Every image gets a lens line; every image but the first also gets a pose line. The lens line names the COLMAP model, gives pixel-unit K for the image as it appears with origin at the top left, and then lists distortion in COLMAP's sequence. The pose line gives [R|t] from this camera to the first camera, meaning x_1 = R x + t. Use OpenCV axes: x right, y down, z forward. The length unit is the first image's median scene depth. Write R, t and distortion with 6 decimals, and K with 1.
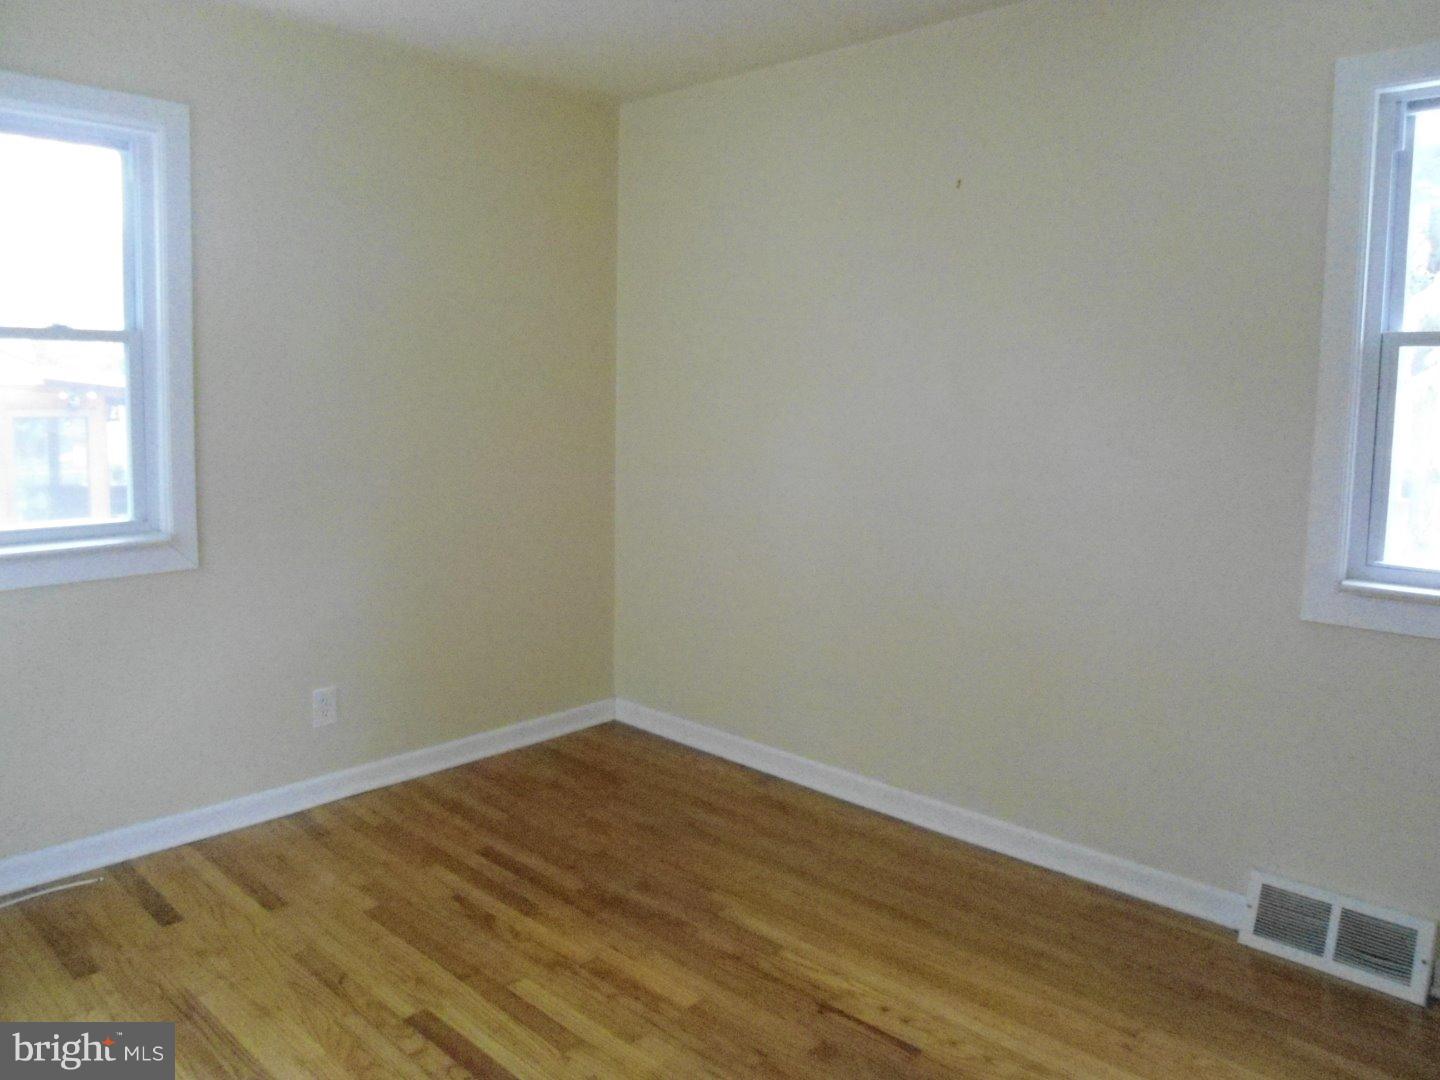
lens RADIAL K [[1030.7, 0, 706.6], [0, 1030.7, 495.2], [0, 0, 1]] dist [-0.025248, -0.005968]
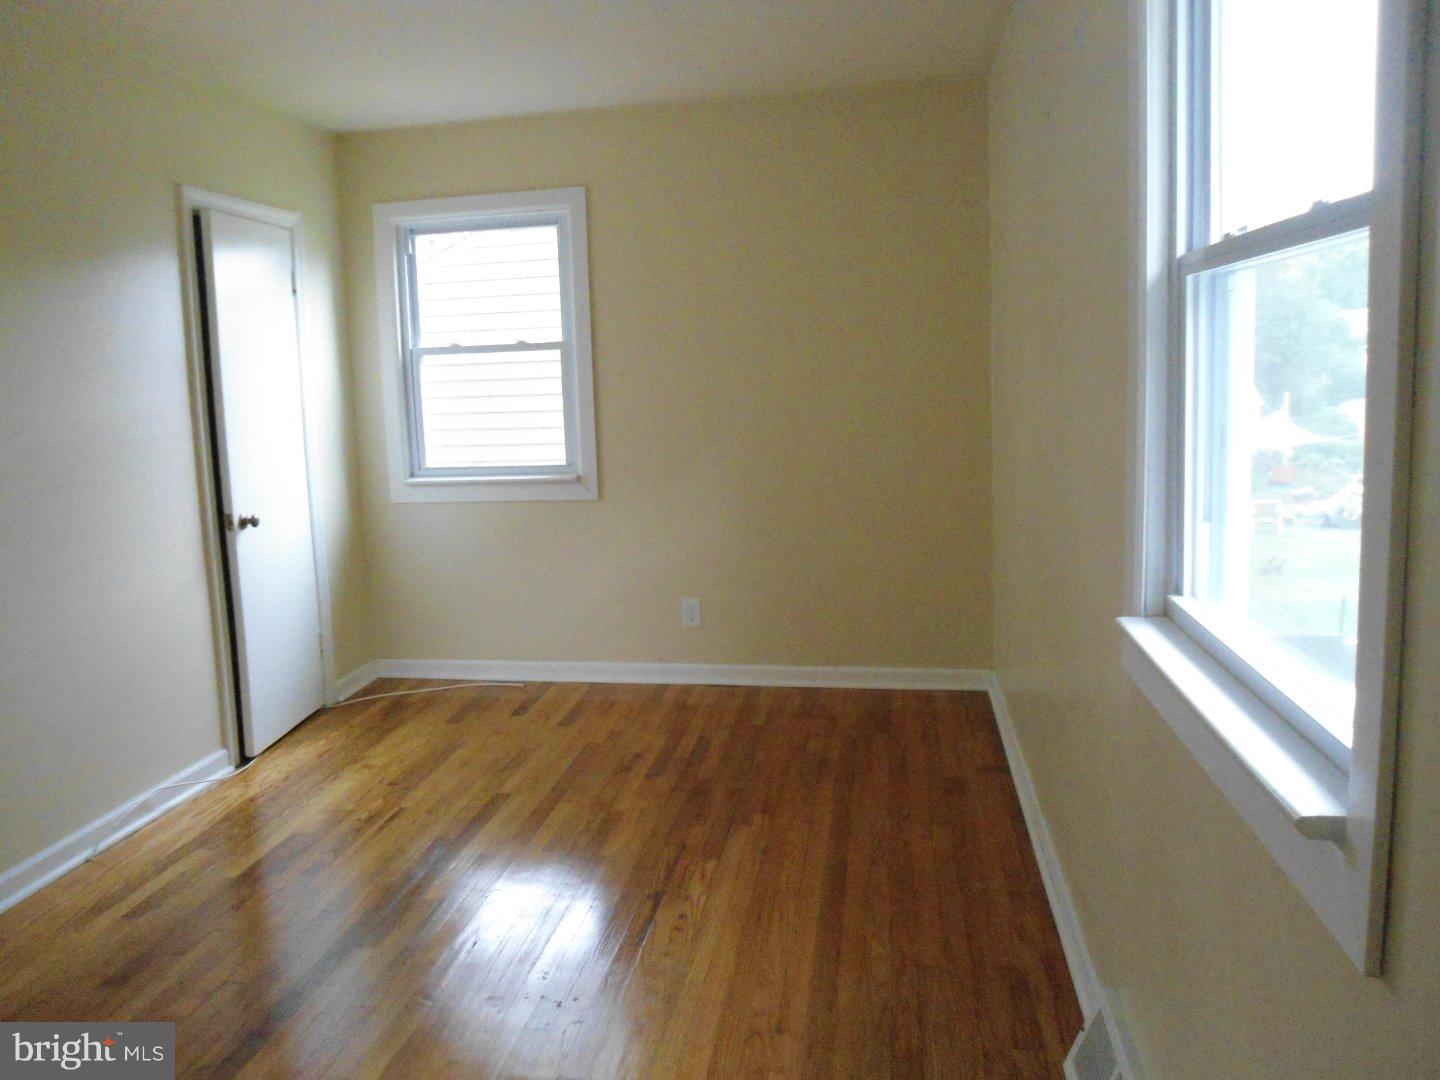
lens RADIAL K [[1030.7, 0, 706.6], [0, 1030.7, 495.2], [0, 0, 1]] dist [-0.025248, -0.005968]
pose [[0.579618, 0.072029, -0.811699, 0.869955], [-0.047961, 0.997374, 0.054257, -0.025307], [0.813476, 0.007482, 0.581551, 0.281262]]
